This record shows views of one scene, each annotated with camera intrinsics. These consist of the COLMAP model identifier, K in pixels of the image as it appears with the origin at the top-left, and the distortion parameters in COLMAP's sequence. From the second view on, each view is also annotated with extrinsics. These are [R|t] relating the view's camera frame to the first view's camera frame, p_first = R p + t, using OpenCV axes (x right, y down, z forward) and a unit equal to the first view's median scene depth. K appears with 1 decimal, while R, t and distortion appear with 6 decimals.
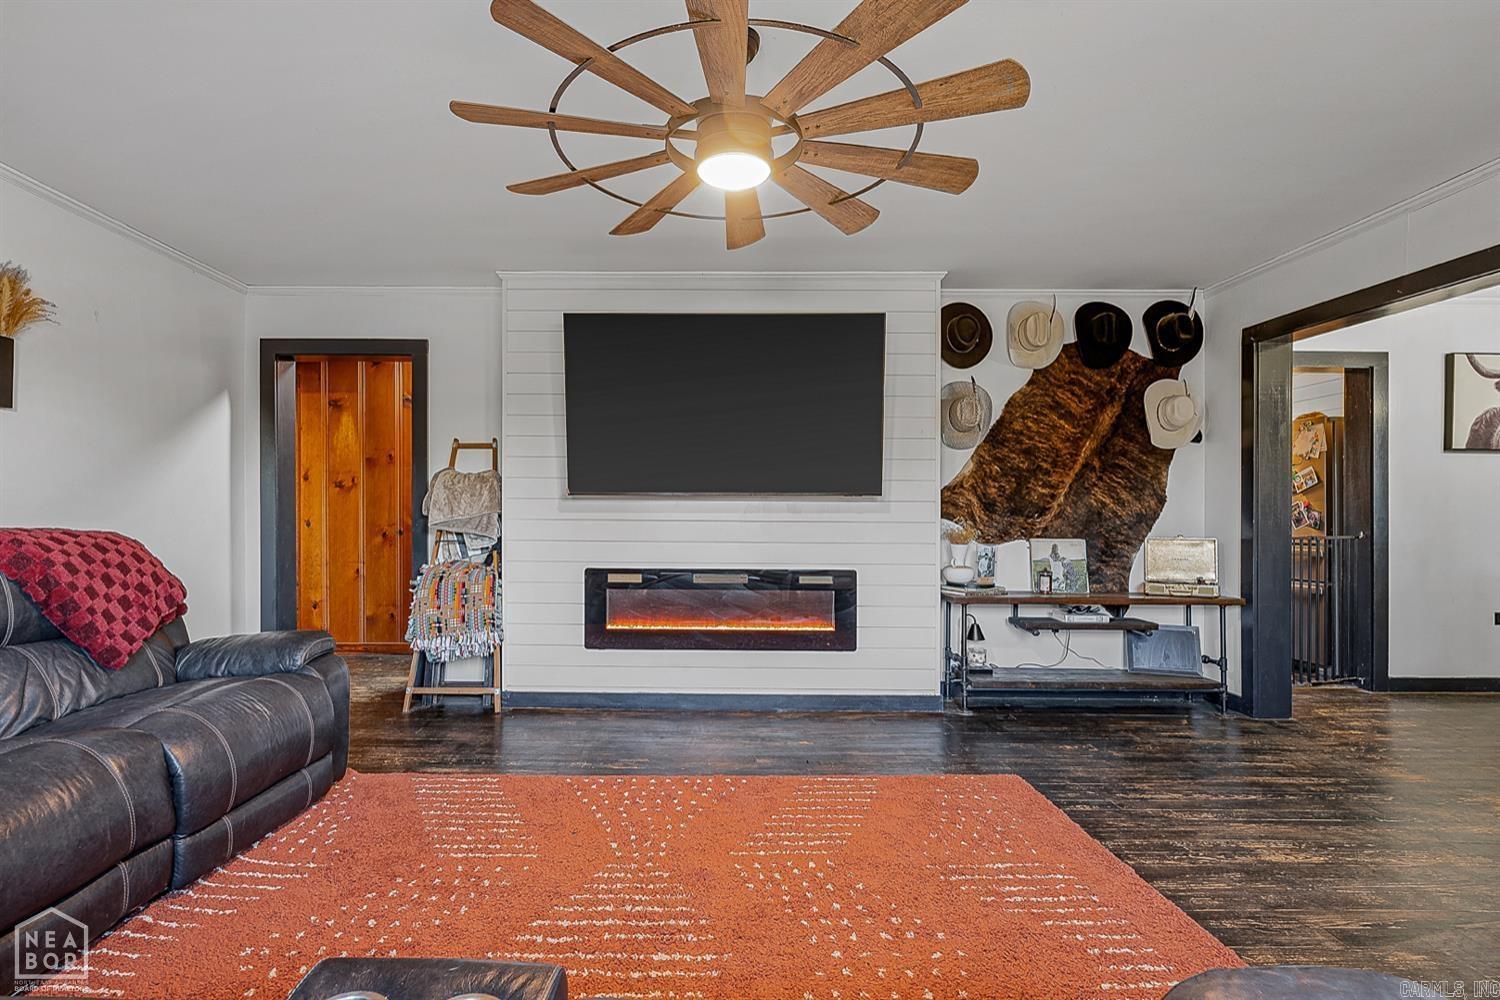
lens RADIAL K [[702.7, 0, 757.3], [0, 702.7, 506.9], [0, 0, 1]] dist [-0.008265, 0.004158]
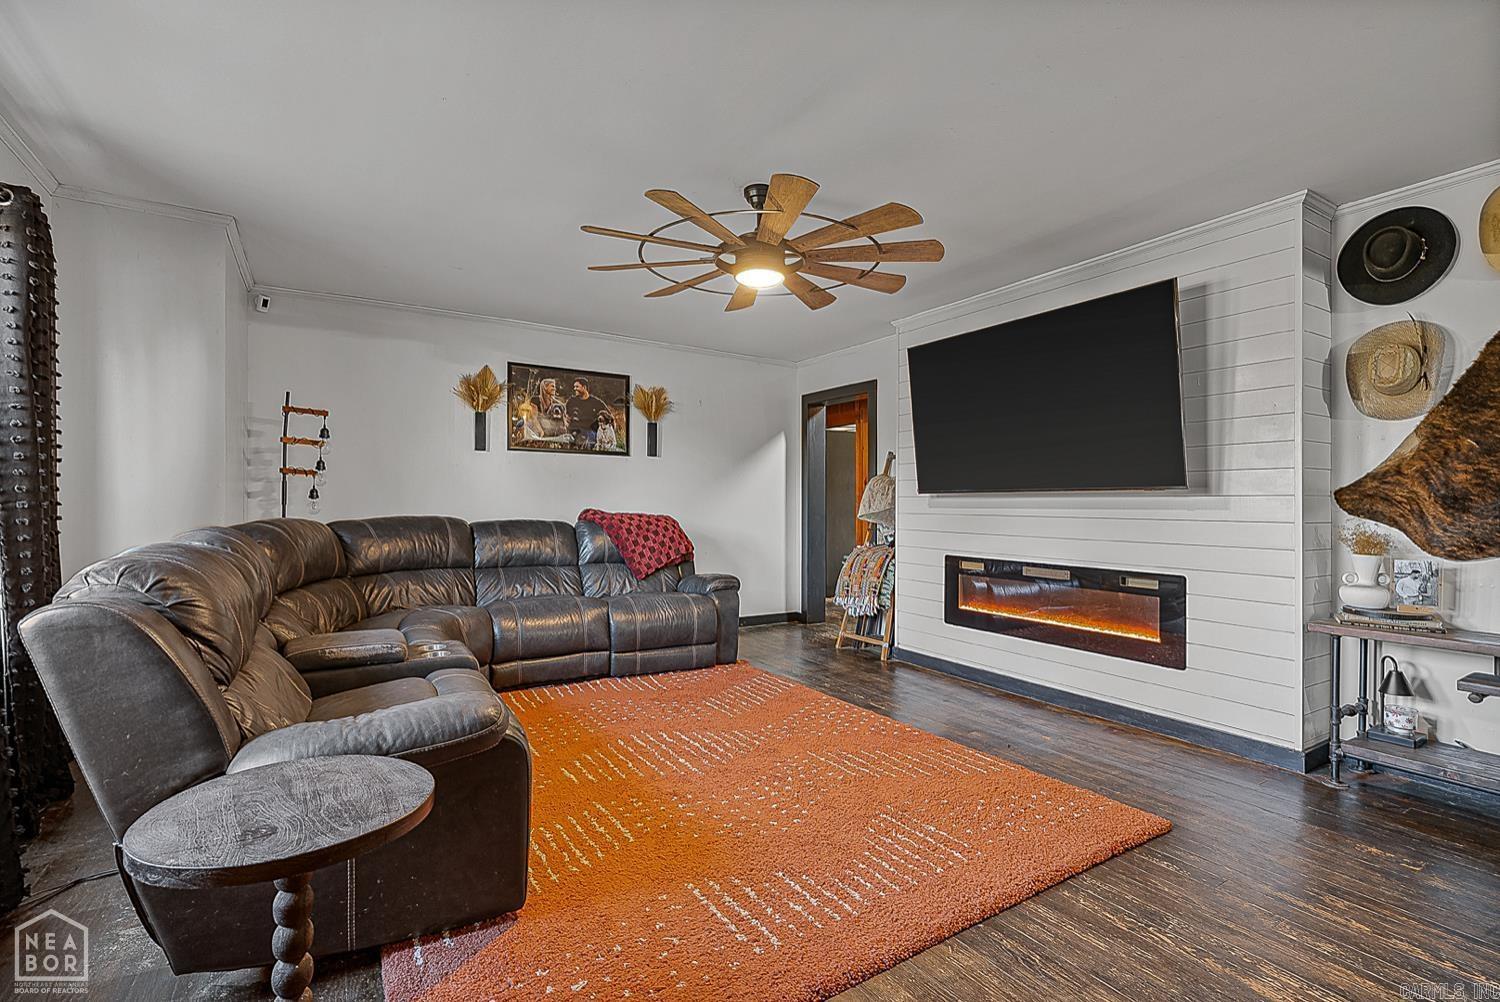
lens RADIAL K [[702.7, 0, 745.3], [0, 702.7, 501.5], [0, 0, 1]] dist [-0.008265, 0.004158]
pose [[0.517543, -0.004814, -0.855644, 0.596282], [-0.000729, 0.999981, -0.006067, 0.004224], [0.855657, 0.003764, 0.517530, 0.096341]]
